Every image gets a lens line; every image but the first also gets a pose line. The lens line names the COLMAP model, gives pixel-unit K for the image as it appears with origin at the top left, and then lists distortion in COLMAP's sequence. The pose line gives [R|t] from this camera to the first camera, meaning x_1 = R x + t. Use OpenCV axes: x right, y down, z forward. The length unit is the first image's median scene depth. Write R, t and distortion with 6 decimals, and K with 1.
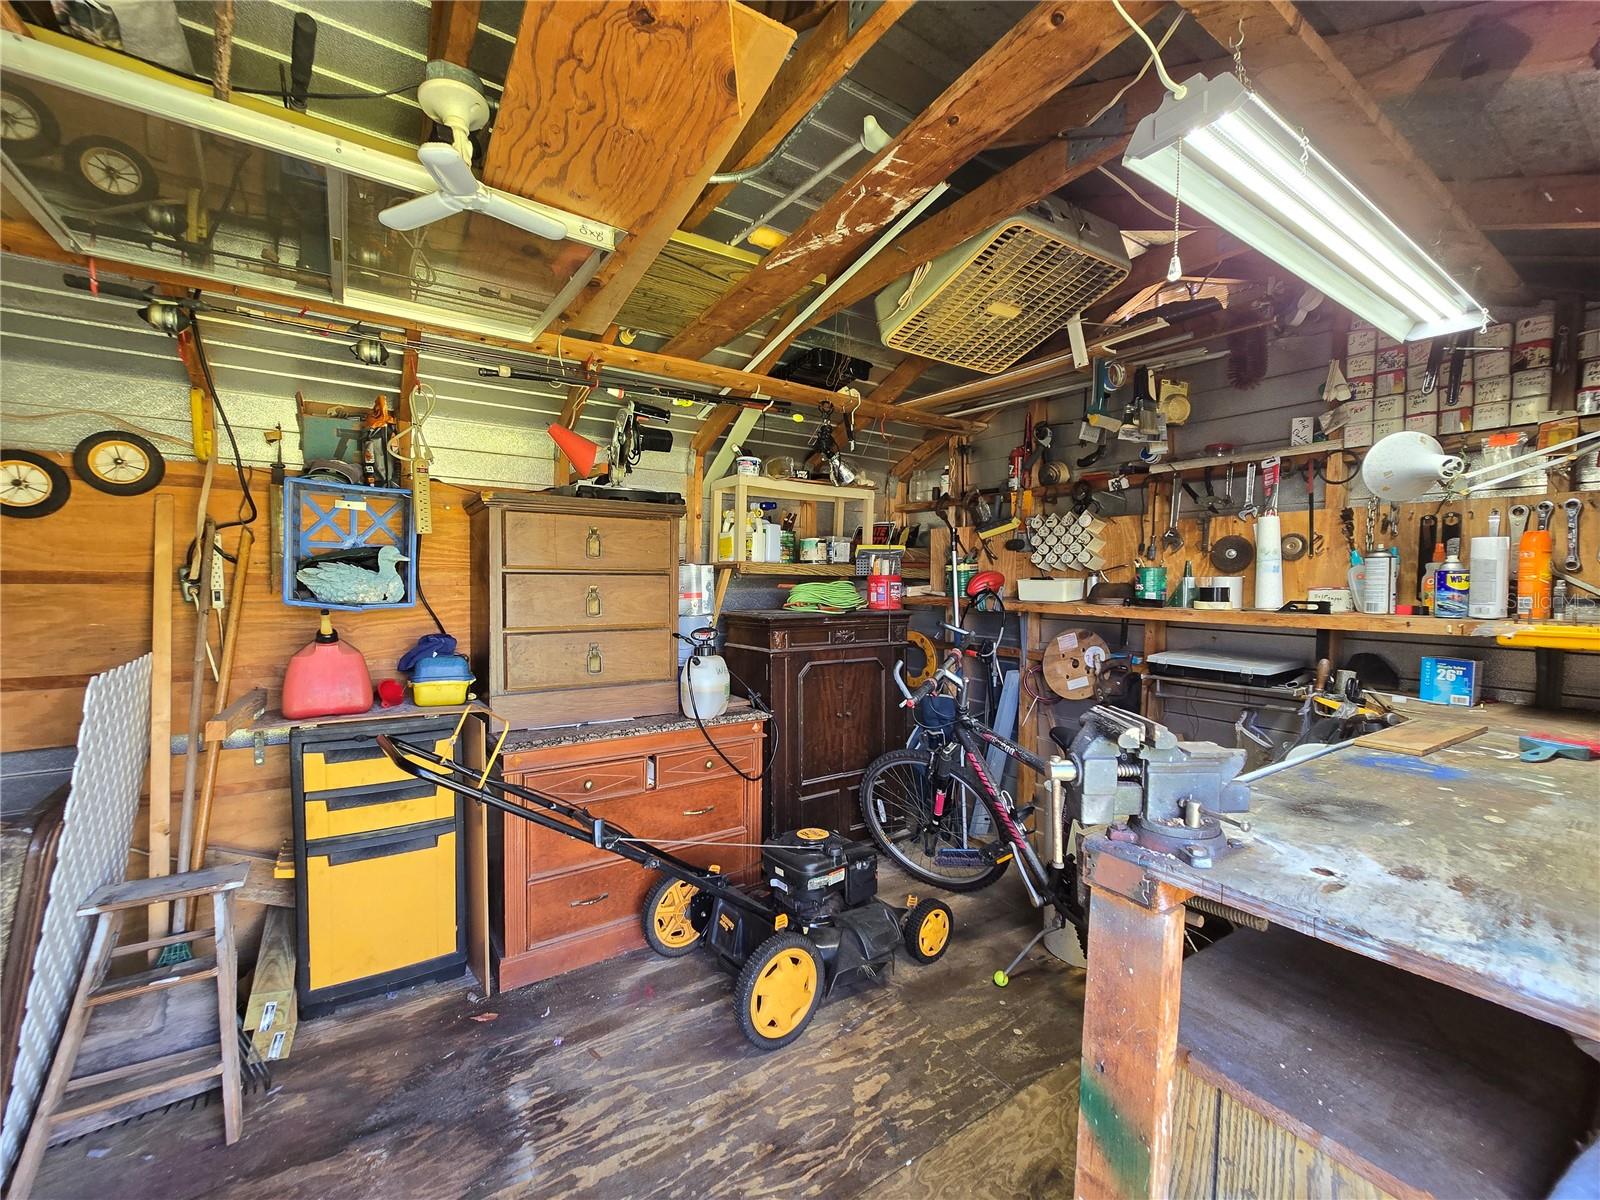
lens RADIAL K [[657.4, 0, 800.0], [0, 657.4, 600.0], [0, 0, 1]] dist [0.001120, 0.001120]
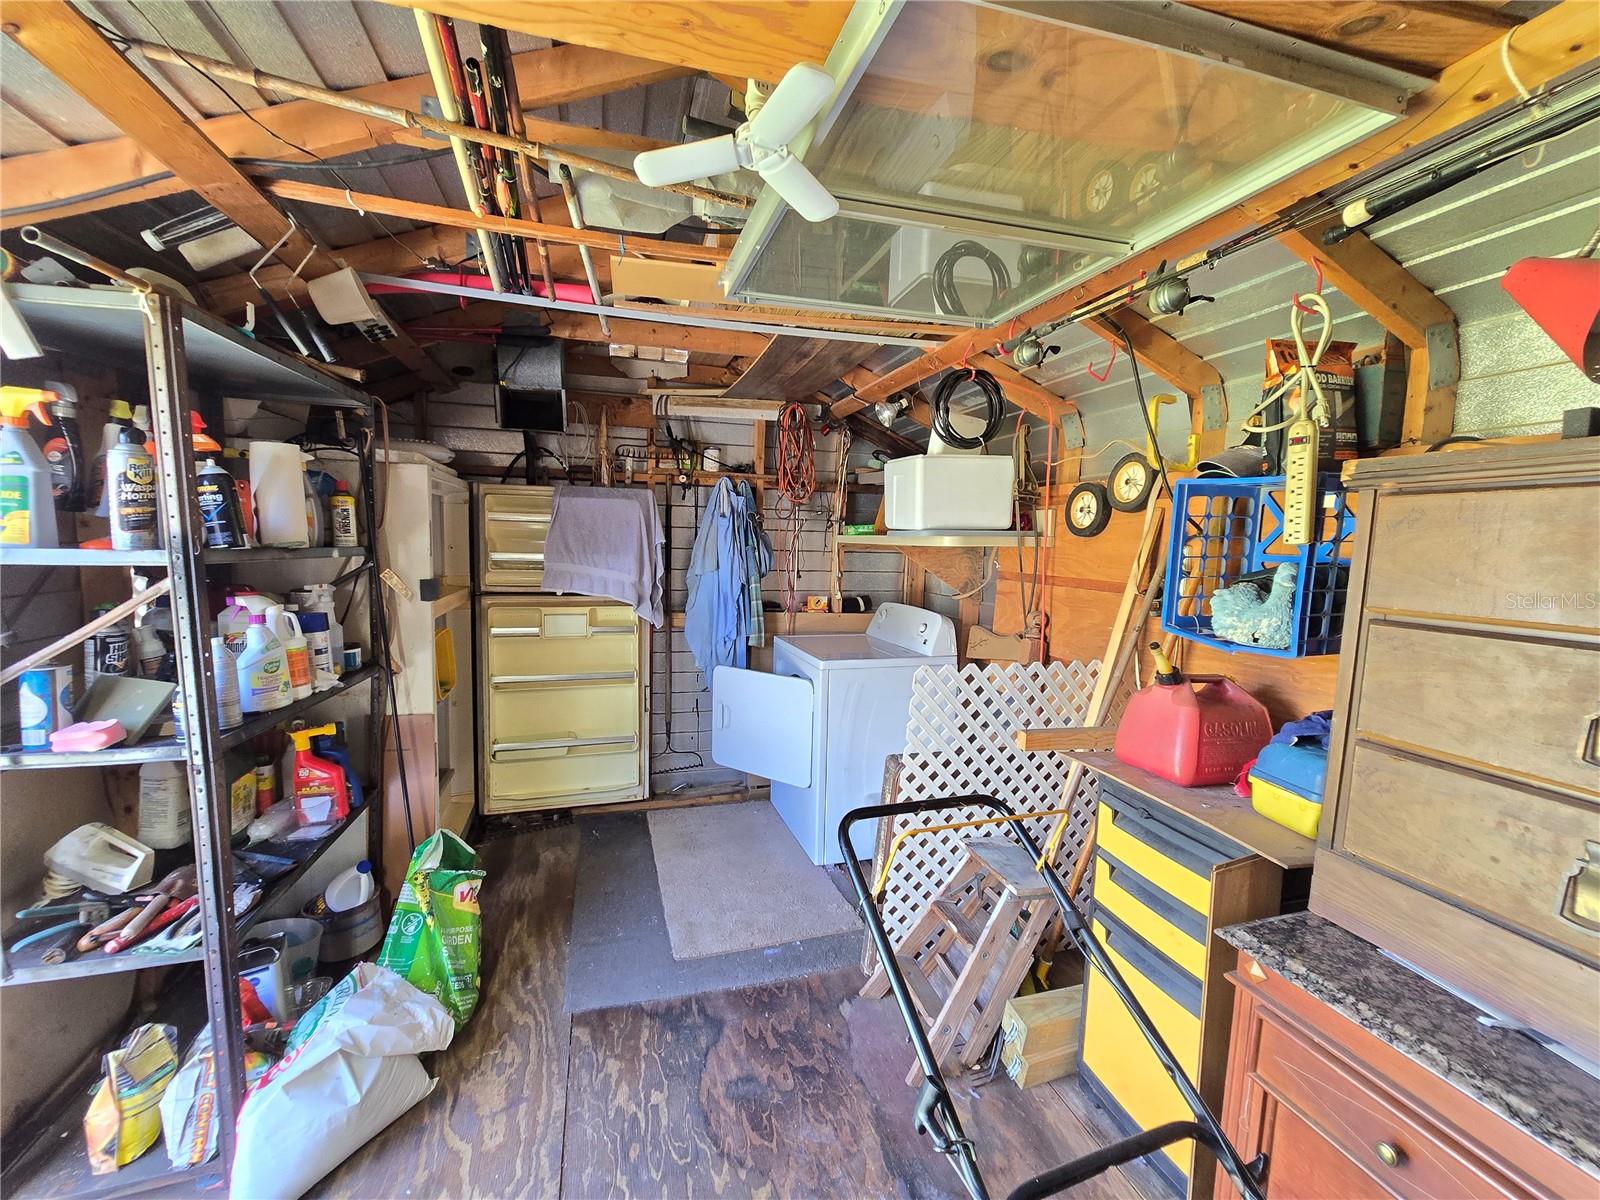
lens RADIAL K [[657.4, 0, 800.0], [0, 657.4, 600.0], [0, 0, 1]] dist [0.001120, 0.001120]
pose [[-0.300050, 0.077771, -0.950748, 0.174686], [-0.050556, 0.993974, 0.097262, -0.096525], [0.952583, 0.077250, -0.294310, 0.834648]]
